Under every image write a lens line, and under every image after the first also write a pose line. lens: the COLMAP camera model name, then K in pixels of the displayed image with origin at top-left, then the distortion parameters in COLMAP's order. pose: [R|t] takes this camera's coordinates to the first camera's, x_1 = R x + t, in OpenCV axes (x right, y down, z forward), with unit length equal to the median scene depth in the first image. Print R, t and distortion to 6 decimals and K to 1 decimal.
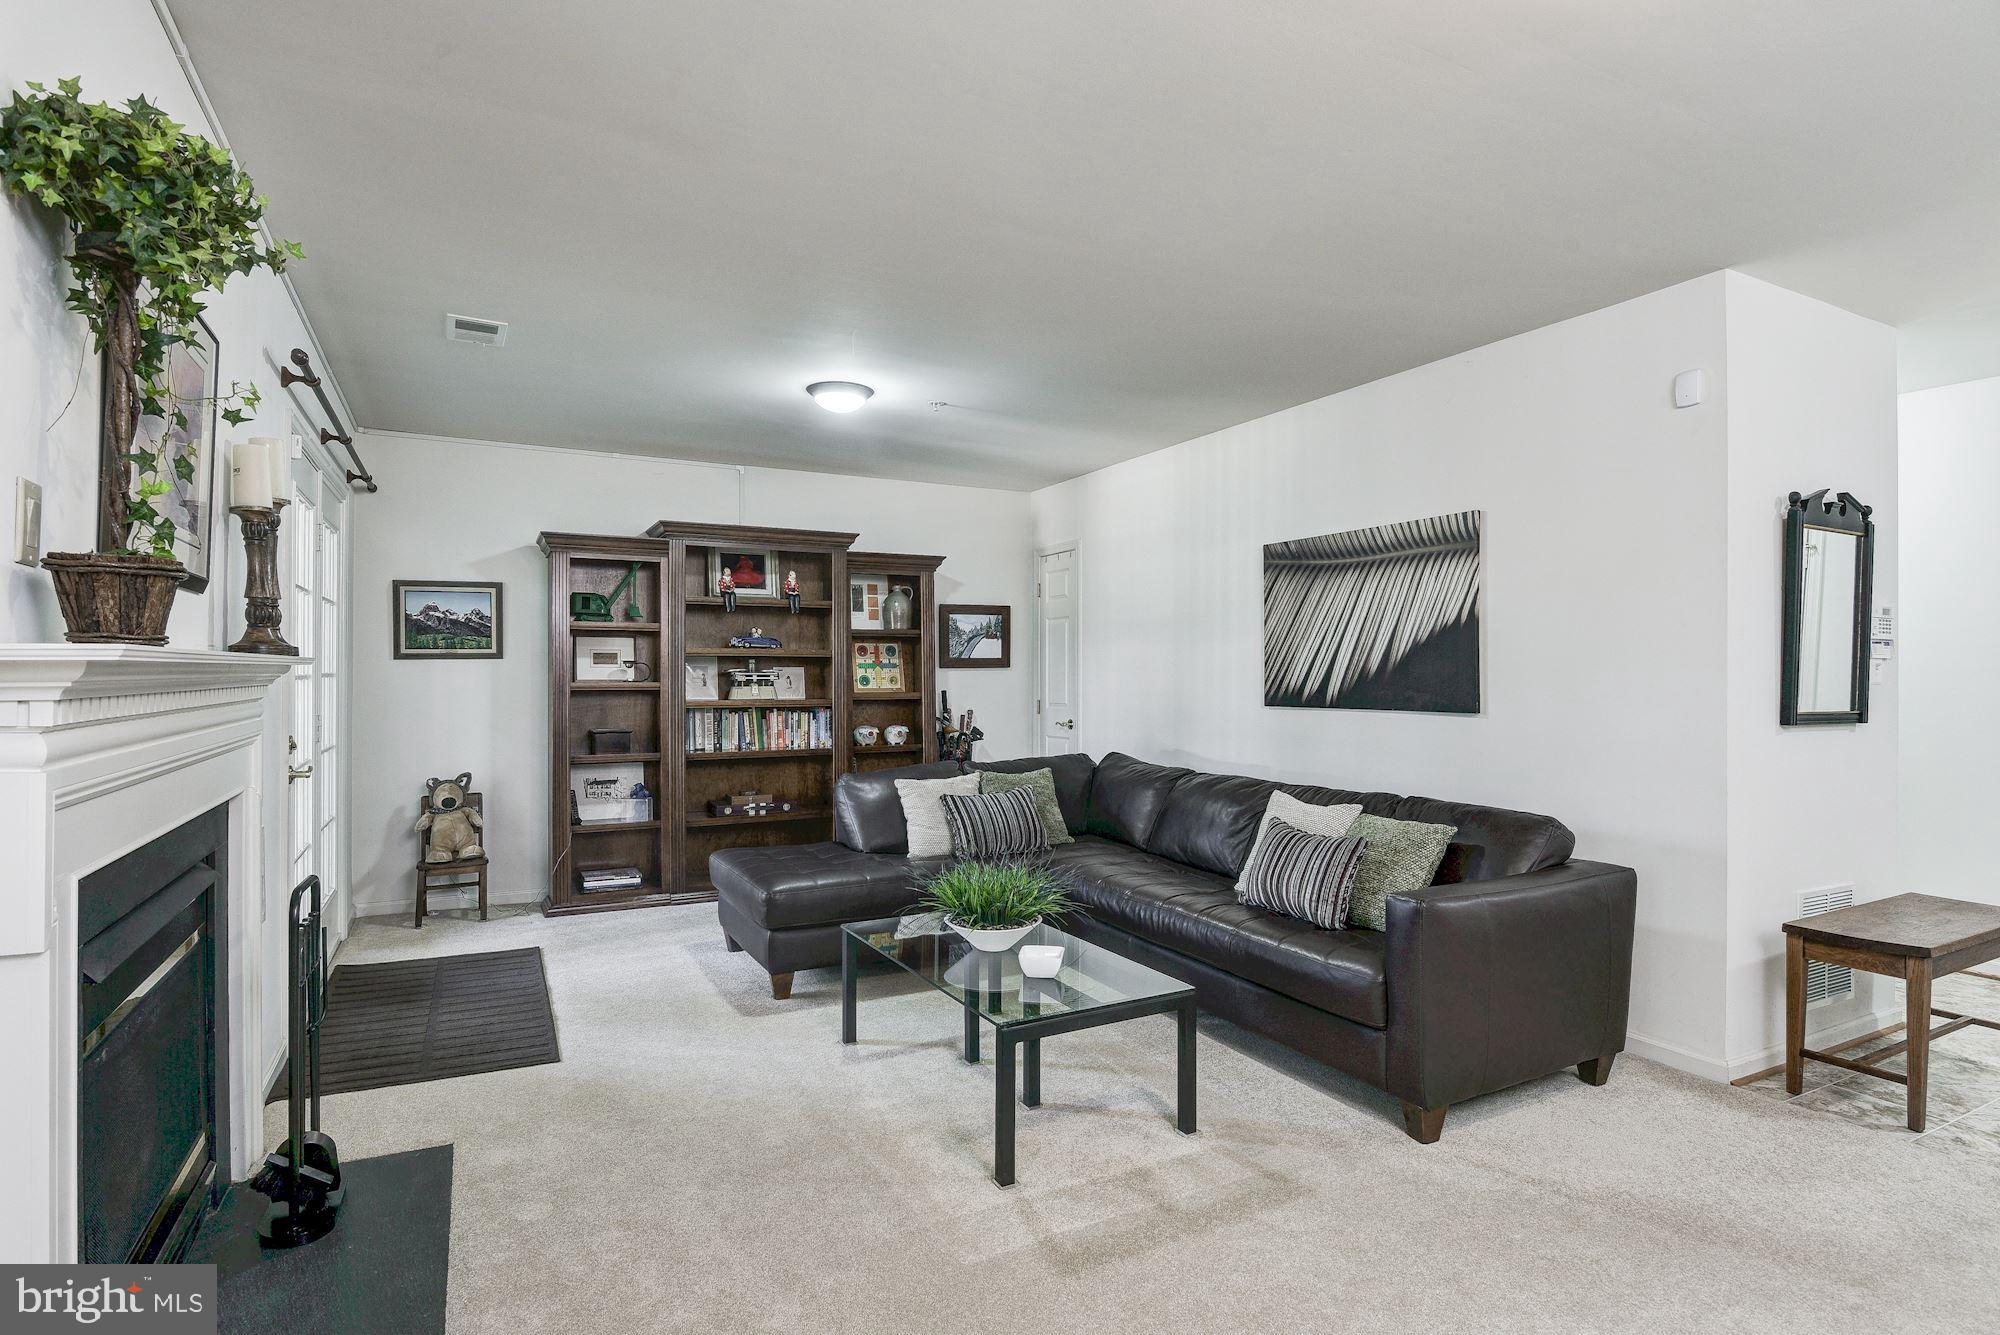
lens RADIAL K [[1023.8, 0, 983.1], [0, 1023.8, 669.9], [0, 0, 1]] dist [-0.000439, -0.000003]
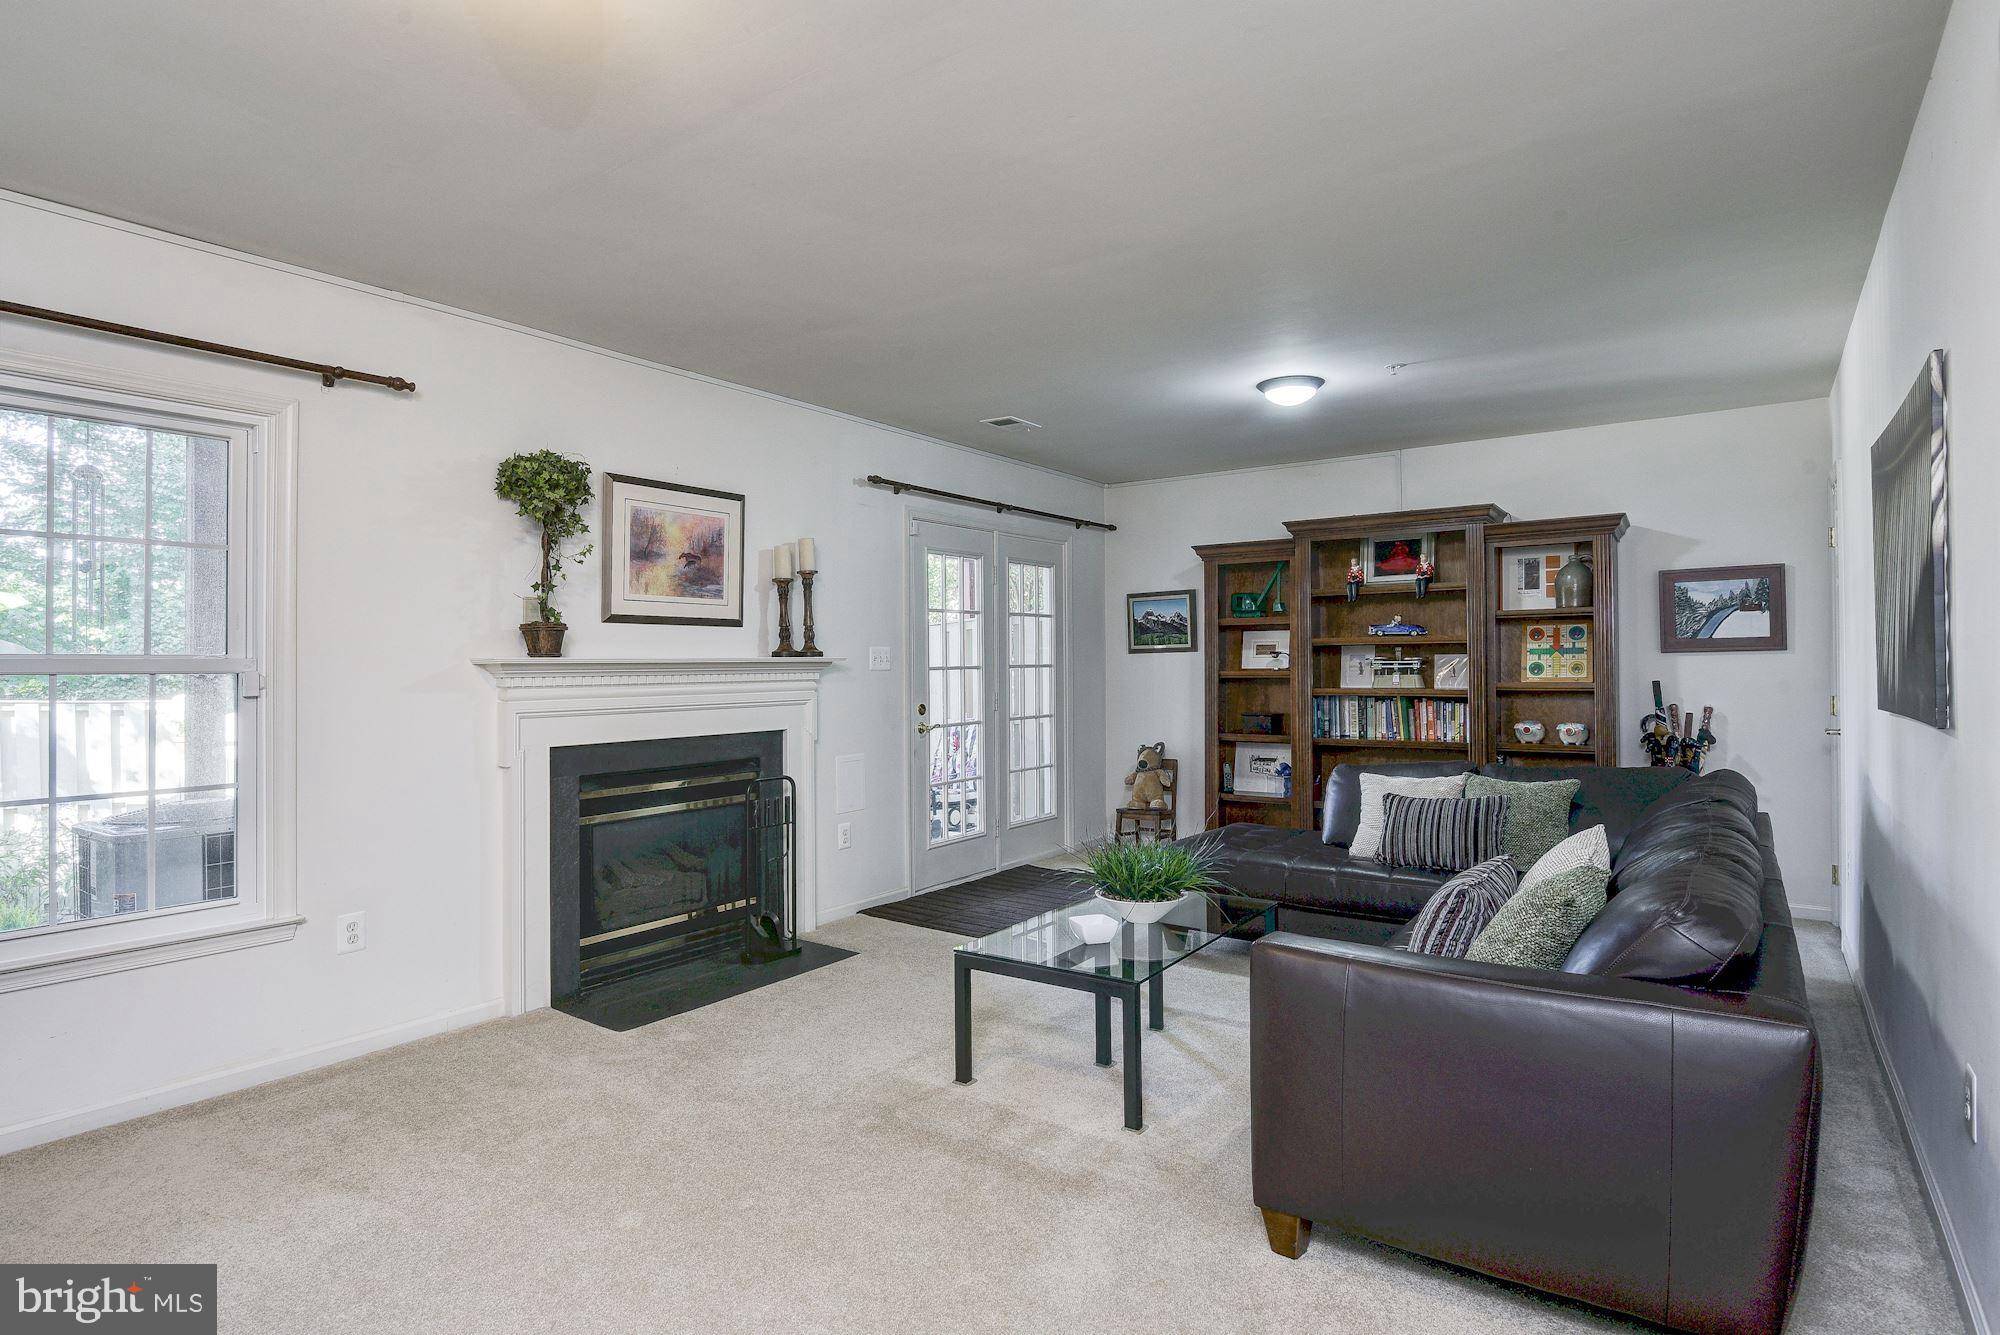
lens RADIAL K [[1023.8, 0, 981.2], [0, 1023.8, 667.8], [0, 0, 1]] dist [-0.000439, -0.000003]
pose [[0.460332, -0.002784, -0.887743, 0.450209], [0.012804, 0.999912, 0.003503, 0.000679], [0.887655, -0.012979, 0.460327, 0.188708]]
